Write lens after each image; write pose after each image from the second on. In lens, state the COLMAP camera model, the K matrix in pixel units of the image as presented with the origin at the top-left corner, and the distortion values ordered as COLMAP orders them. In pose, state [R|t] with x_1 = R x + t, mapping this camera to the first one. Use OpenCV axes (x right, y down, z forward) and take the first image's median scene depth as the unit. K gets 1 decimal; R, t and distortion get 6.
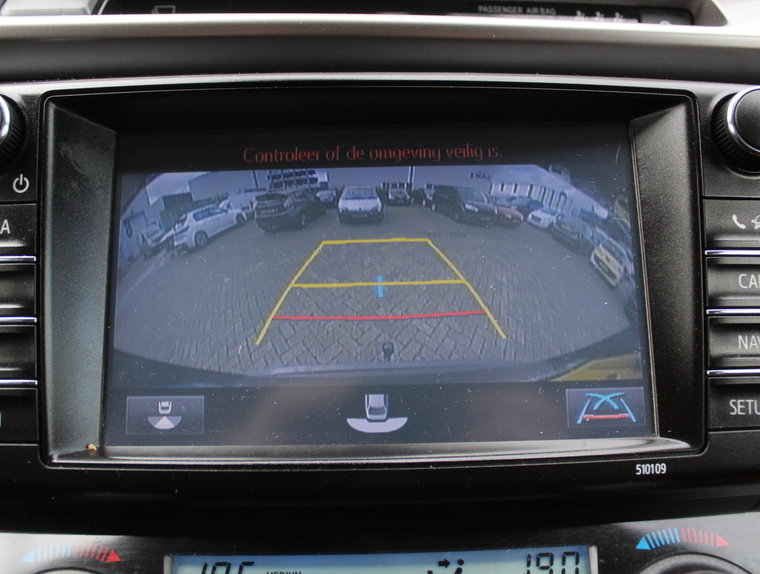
lens RADIAL K [[754.6, 0, 373.1], [0, 754.6, 286.3], [0, 0, 1]] dist [-0.089065, 0.000000]
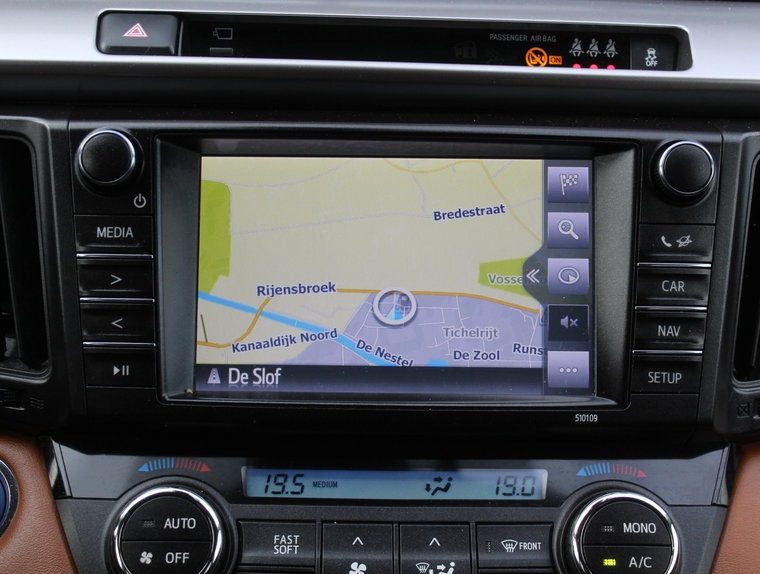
lens RADIAL K [[1390.6, 0, 387.2], [0, 1390.6, 281.4], [0, 0, 1]] dist [-0.003333, 0.000000]
pose [[0.999555, 0.029796, 0.001183, -0.015710], [-0.029775, 0.995124, 0.094031, -0.246460], [0.001625, -0.094025, 0.995569, -1.588478]]
